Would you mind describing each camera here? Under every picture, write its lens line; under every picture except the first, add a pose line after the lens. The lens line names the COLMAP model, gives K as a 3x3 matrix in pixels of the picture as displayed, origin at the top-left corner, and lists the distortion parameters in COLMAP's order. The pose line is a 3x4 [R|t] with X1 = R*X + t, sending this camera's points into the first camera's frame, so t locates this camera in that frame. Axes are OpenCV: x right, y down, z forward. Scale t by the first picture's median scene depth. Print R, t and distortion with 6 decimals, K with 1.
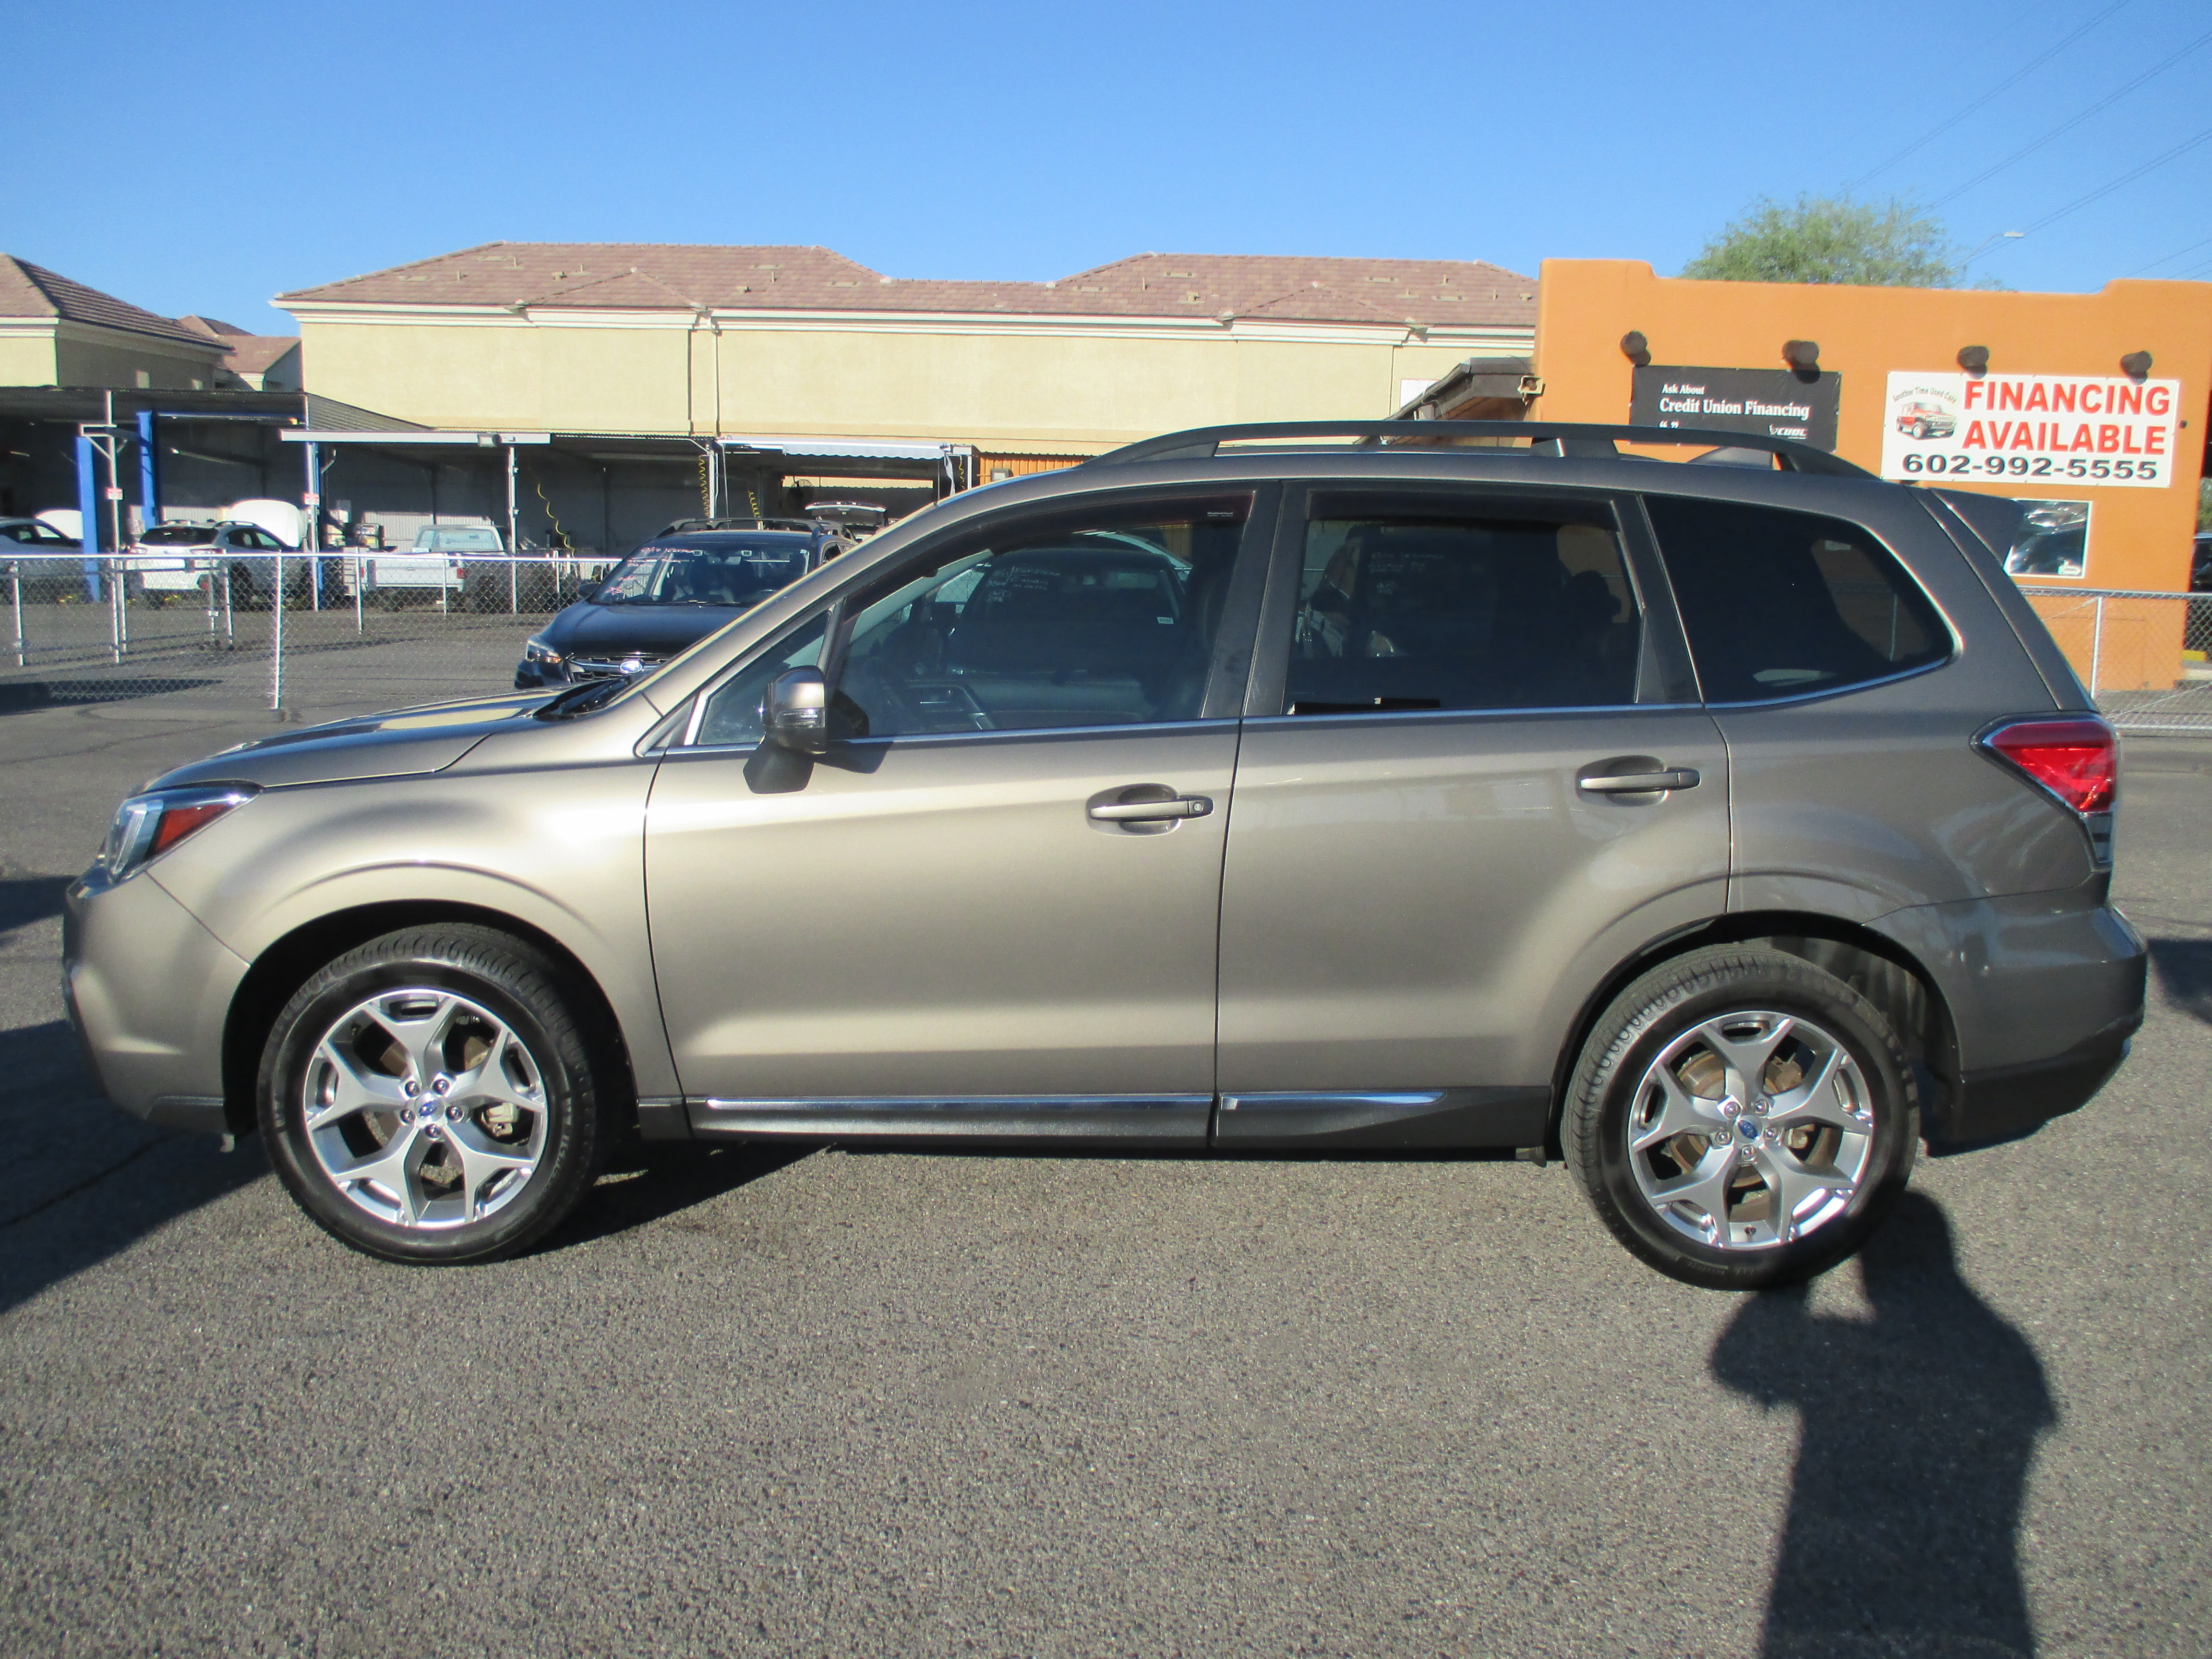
lens RADIAL K [[1909.6, 0, 1106.0], [0, 1909.6, 829.5], [0, 0, 1]] dist [-0.065622, -0.000538]
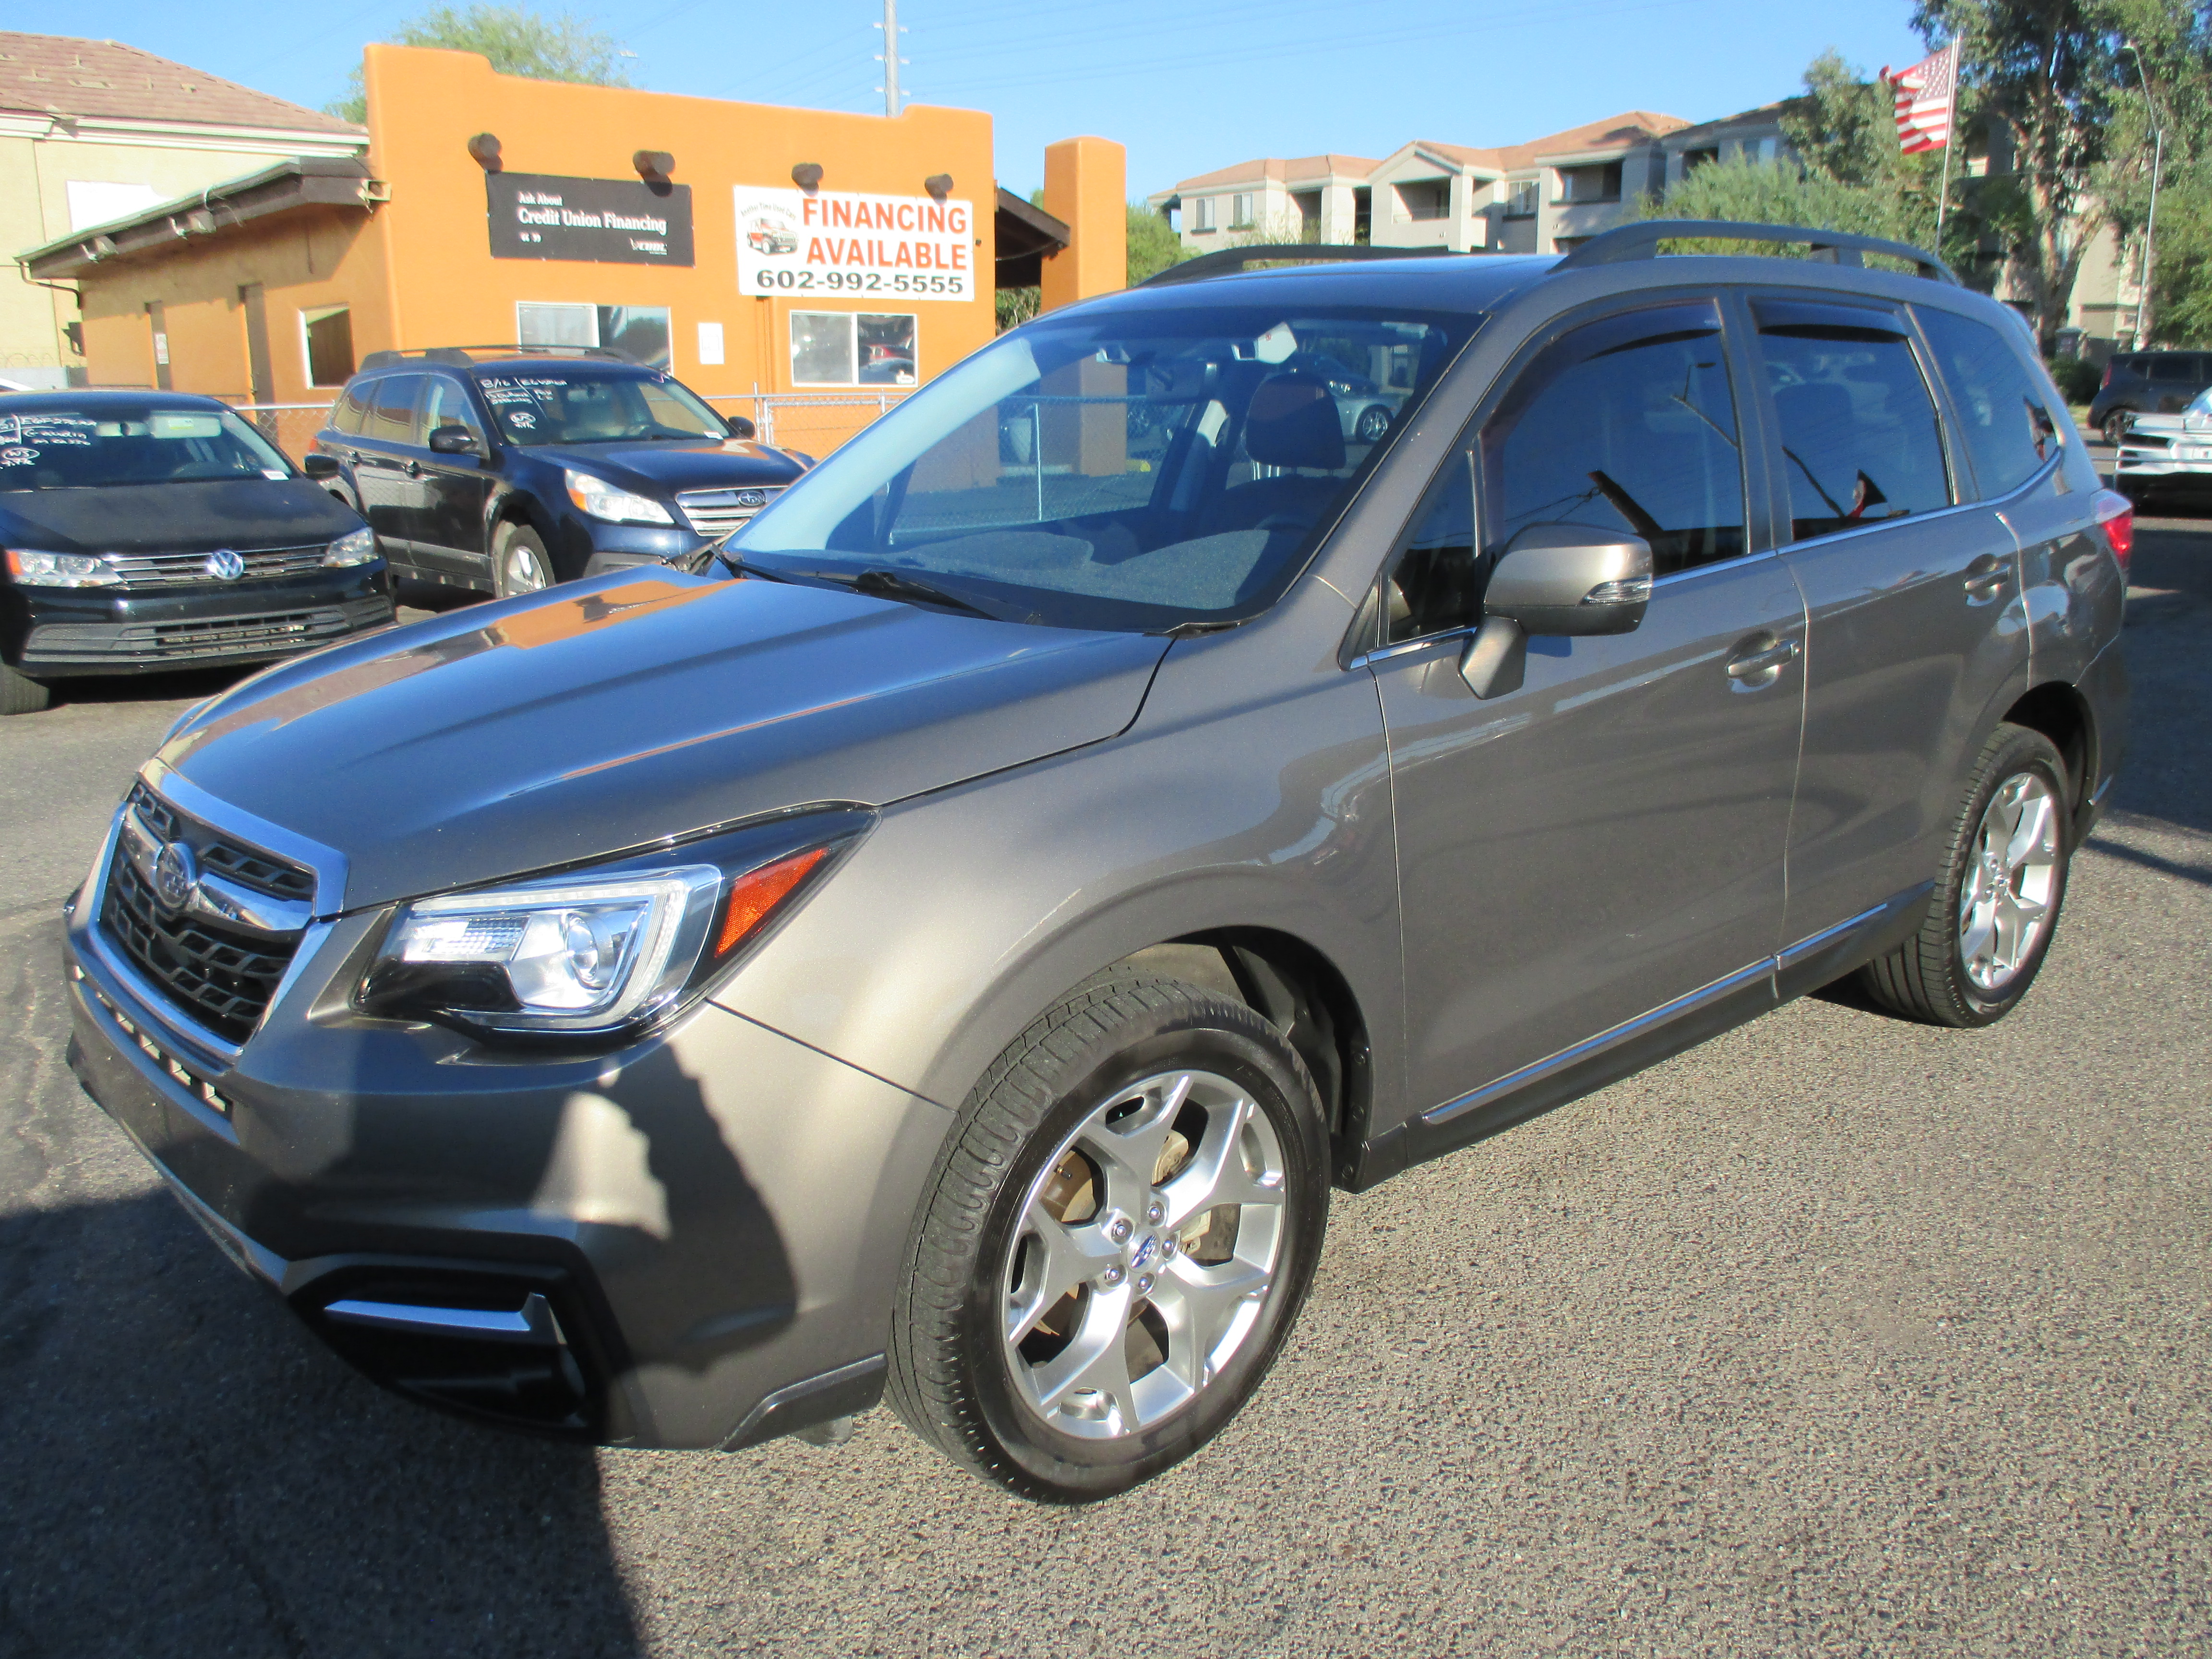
lens RADIAL K [[1883.2, 0, 1106.0], [0, 1883.2, 829.5], [0, 0, 1]] dist [-0.015163, -0.016346]
pose [[0.732479, -0.181716, 0.656090, -0.160965], [0.120959, 0.983123, 0.137252, -0.018107], [-0.669958, -0.021174, 0.742097, 0.111014]]
